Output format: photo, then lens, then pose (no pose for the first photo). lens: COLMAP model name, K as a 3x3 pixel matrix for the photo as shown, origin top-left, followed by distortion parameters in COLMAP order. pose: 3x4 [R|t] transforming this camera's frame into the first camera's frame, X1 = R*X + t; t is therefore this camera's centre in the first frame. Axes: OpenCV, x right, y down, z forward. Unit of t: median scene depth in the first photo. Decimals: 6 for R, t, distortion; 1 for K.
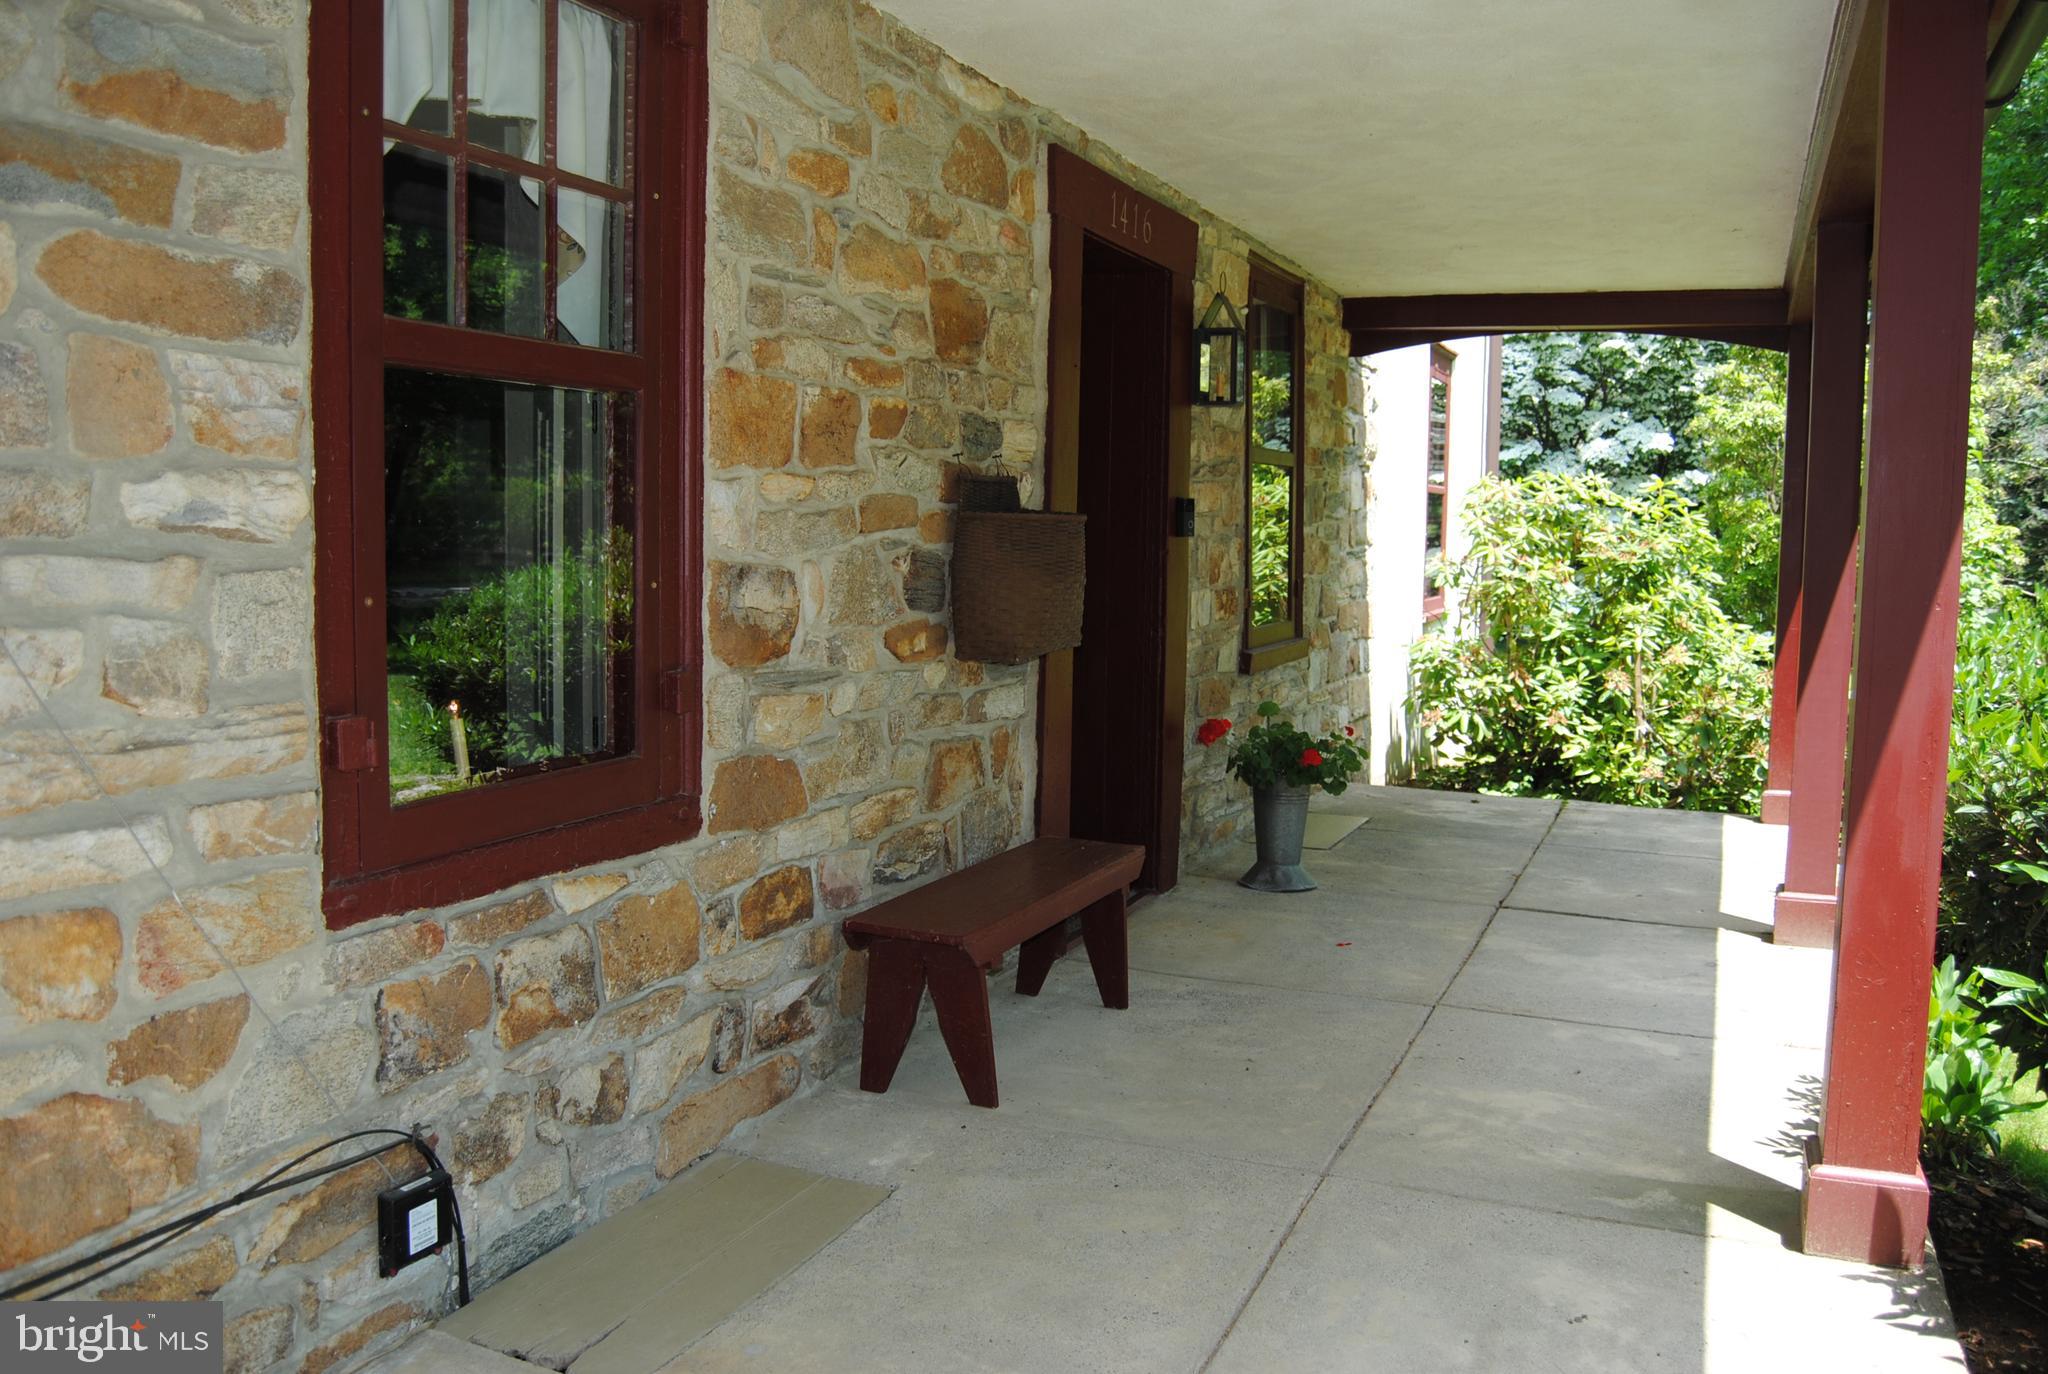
lens RADIAL K [[1610.1, 0, 1031.1], [0, 1610.1, 699.2], [0, 0, 1]] dist [-0.090881, 0.011304]
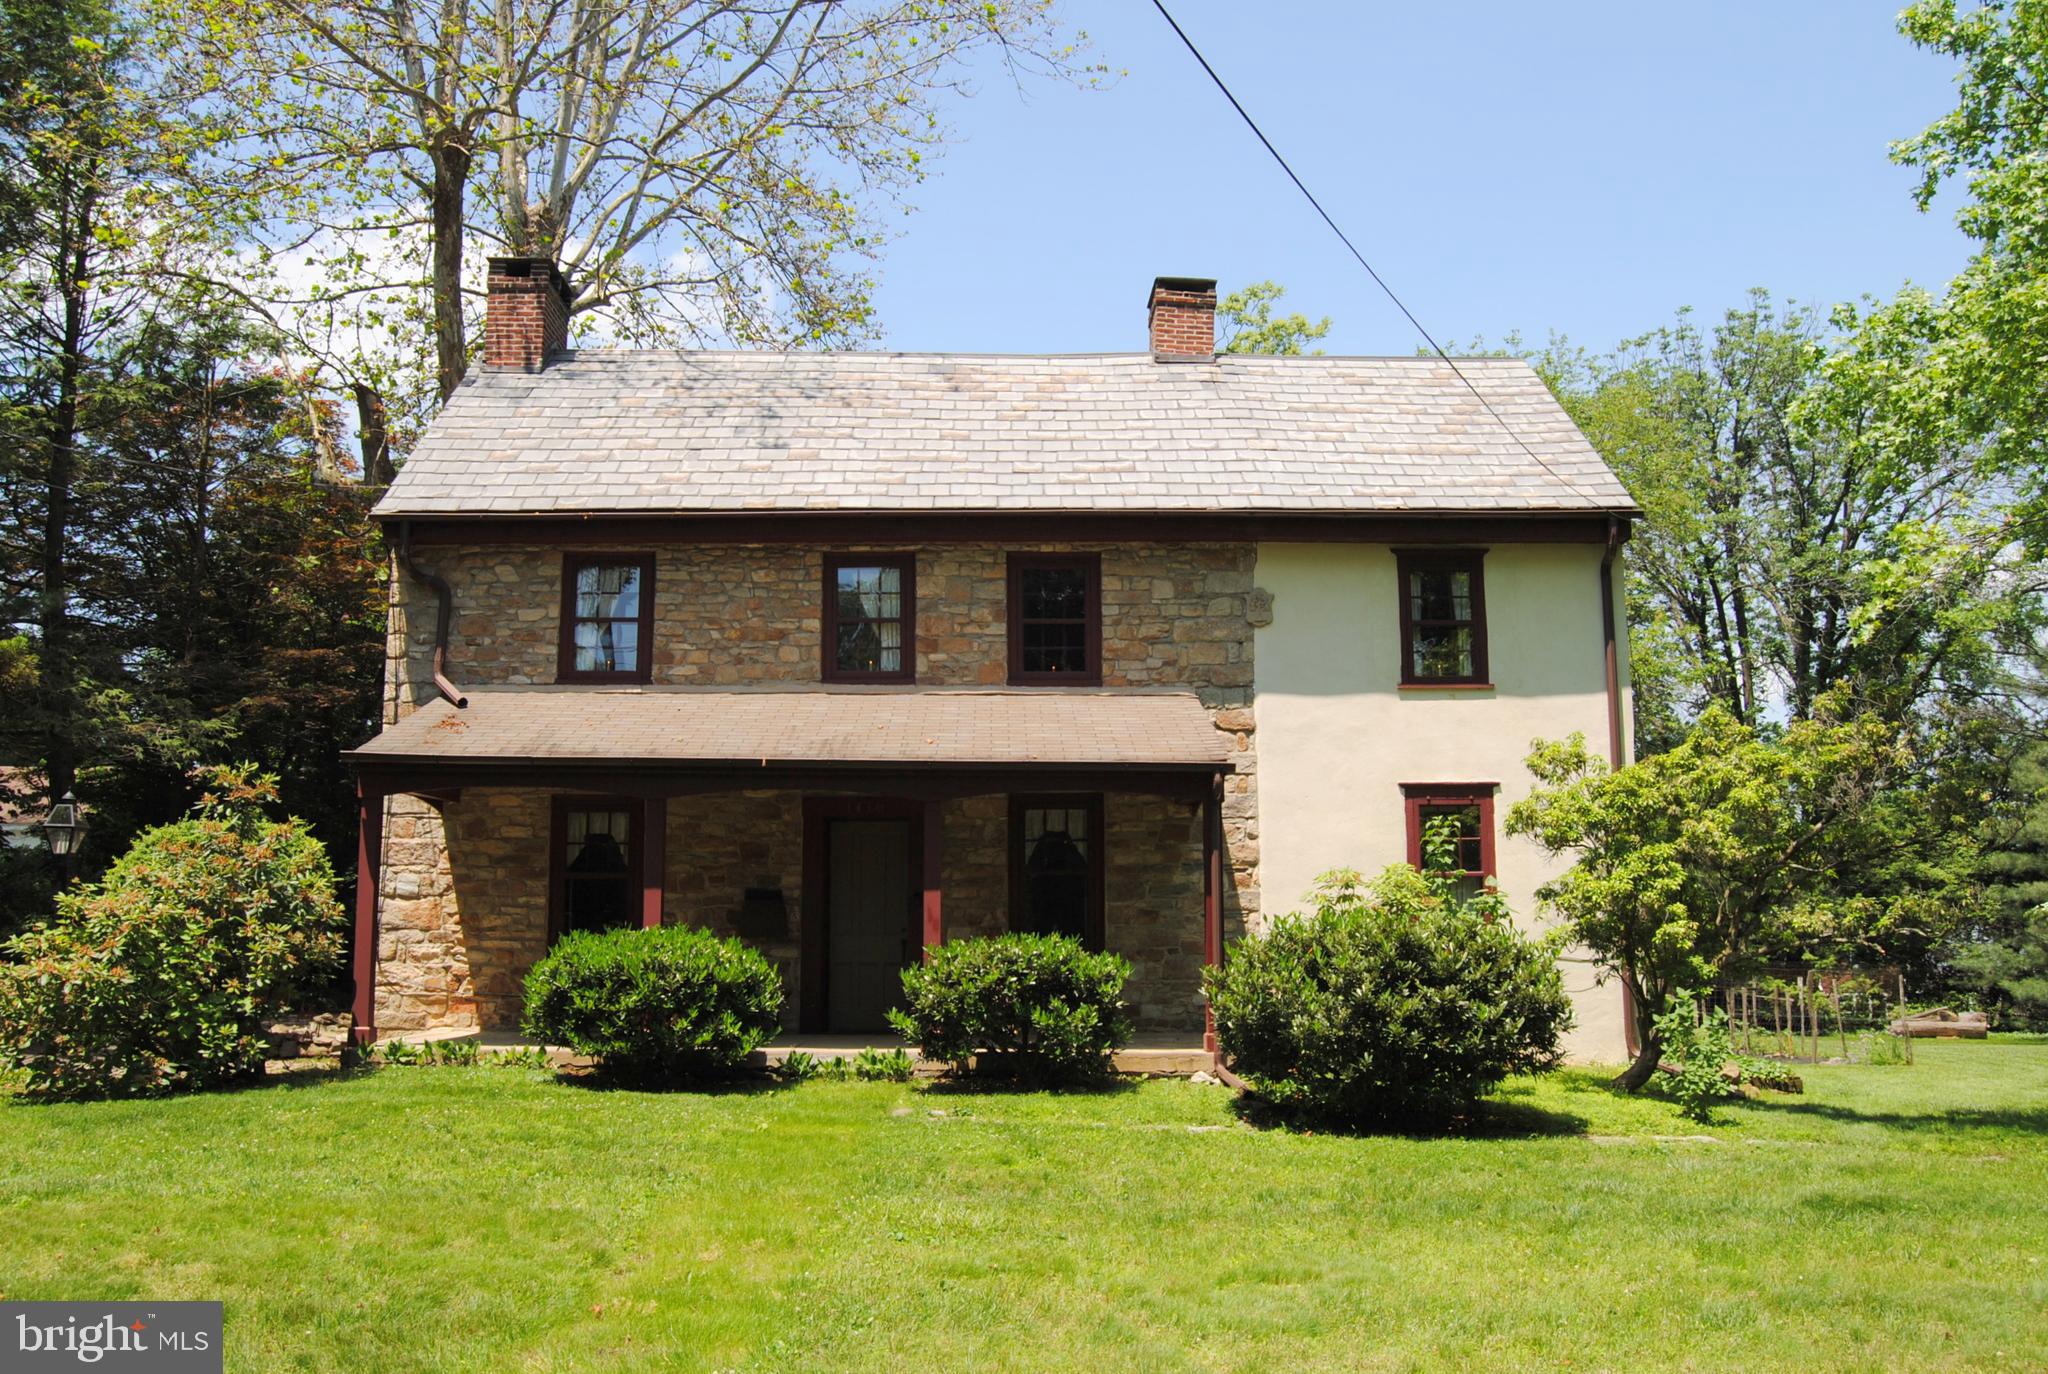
lens RADIAL K [[1639.8, 0, 1033.4], [0, 1639.8, 686.6], [0, 0, 1]] dist [-0.078459, 0.000985]
pose [[0.422397, -0.157063, -0.892699, 4.561628], [-0.092609, 0.972241, -0.214877, 0.198414], [0.901668, 0.173435, 0.396126, -0.055347]]
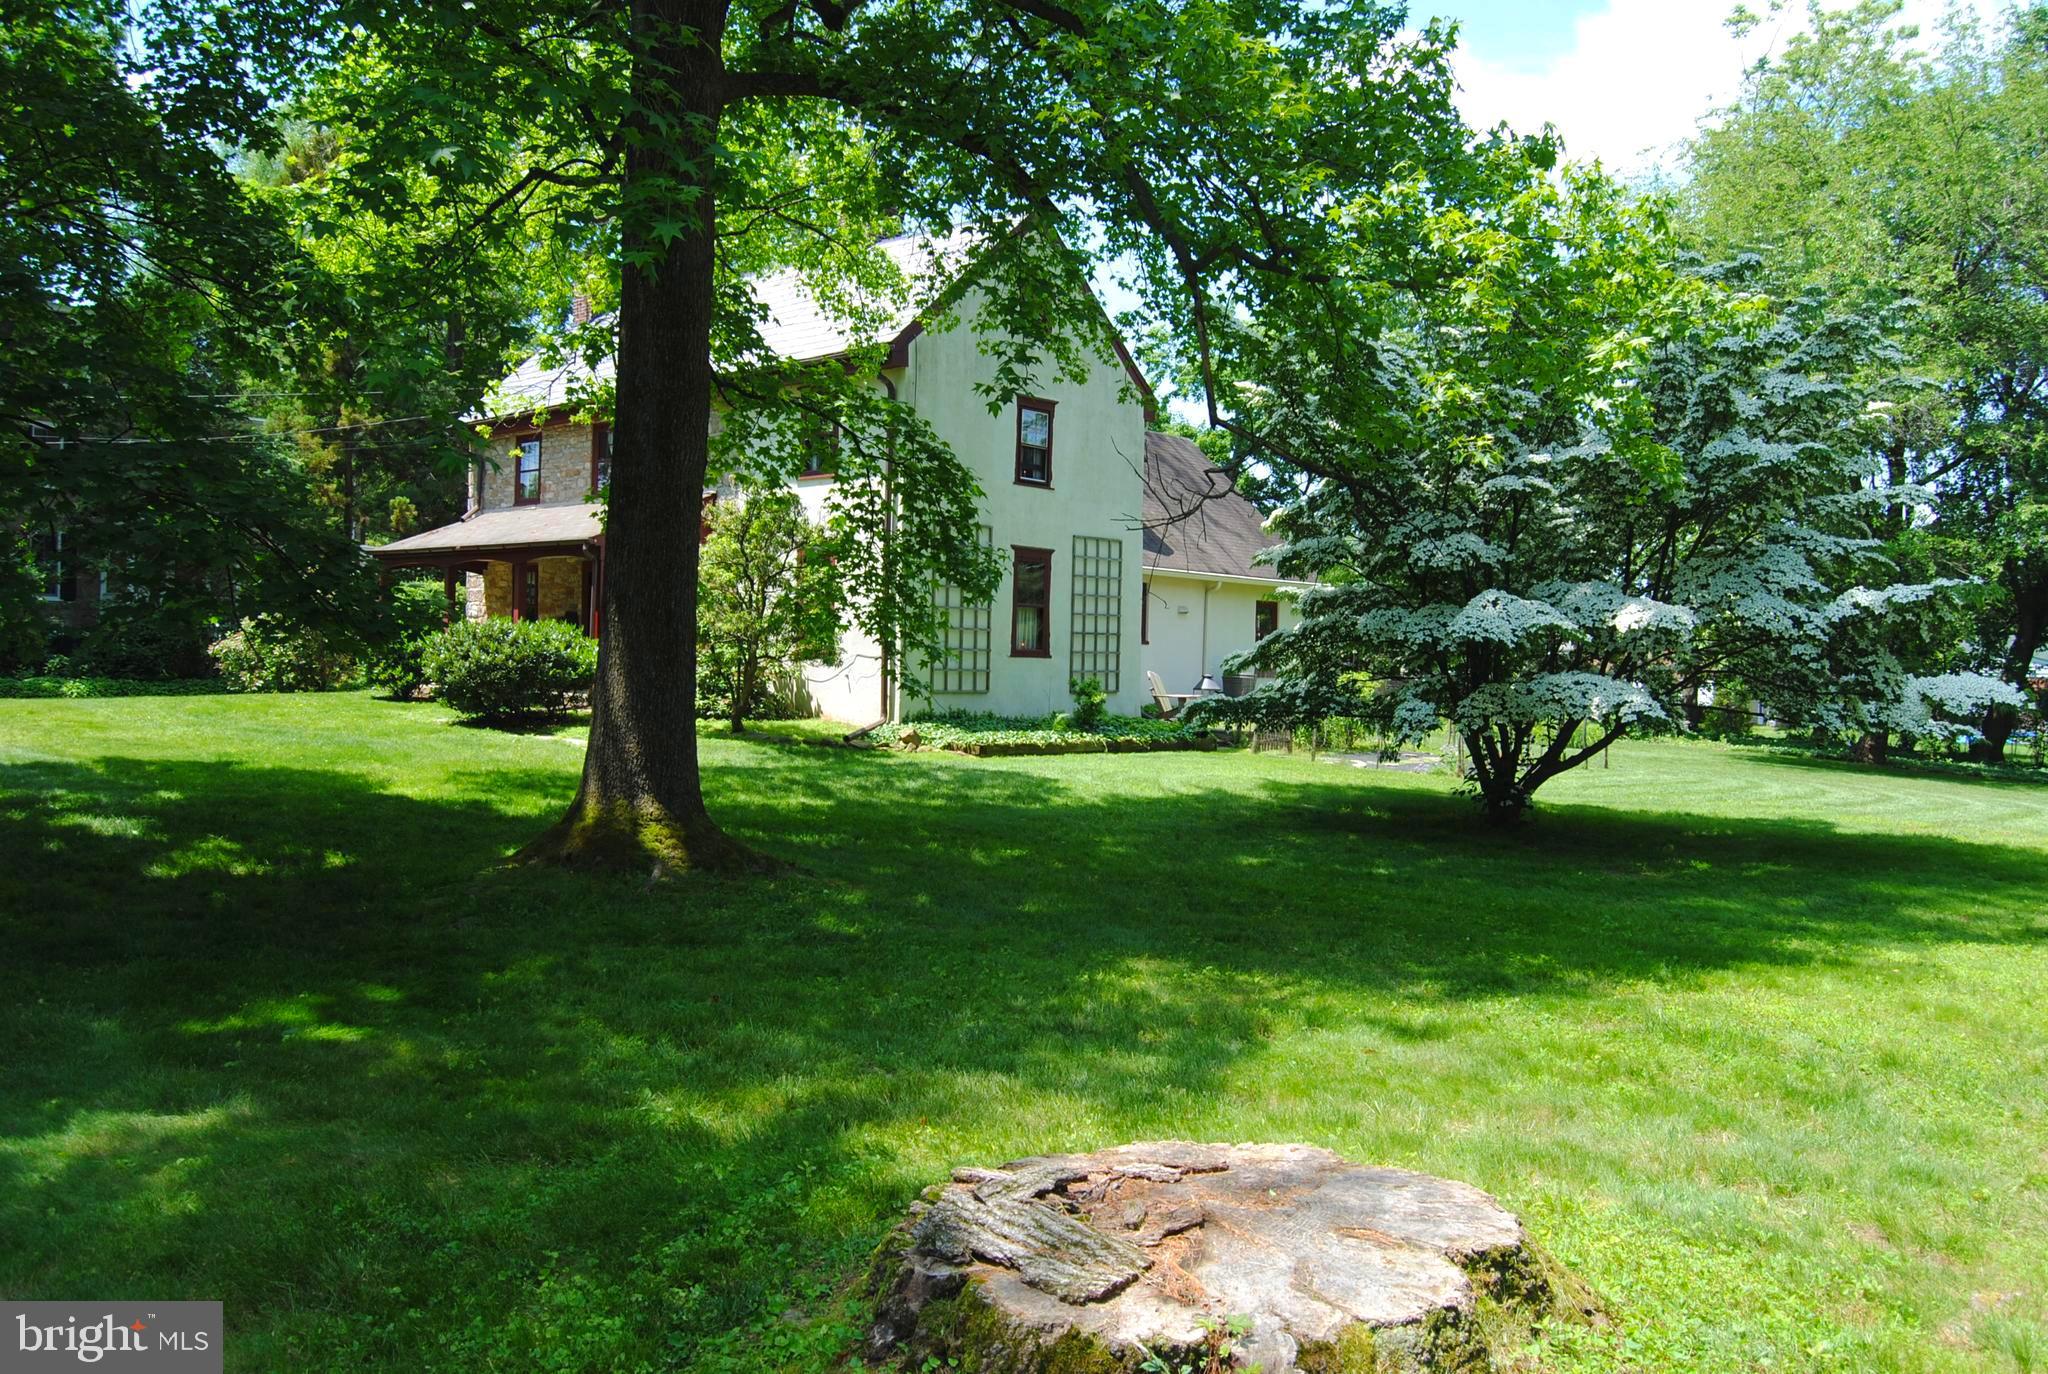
lens RADIAL K [[1610.1, 0, 1031.1], [0, 1610.1, 699.2], [0, 0, 1]] dist [-0.090881, 0.011304]
pose [[-0.310385, -0.004968, -0.950598, 7.332467], [-0.134910, 0.990095, 0.038876, -0.370612], [0.940989, 0.140311, -0.307981, 6.217229]]
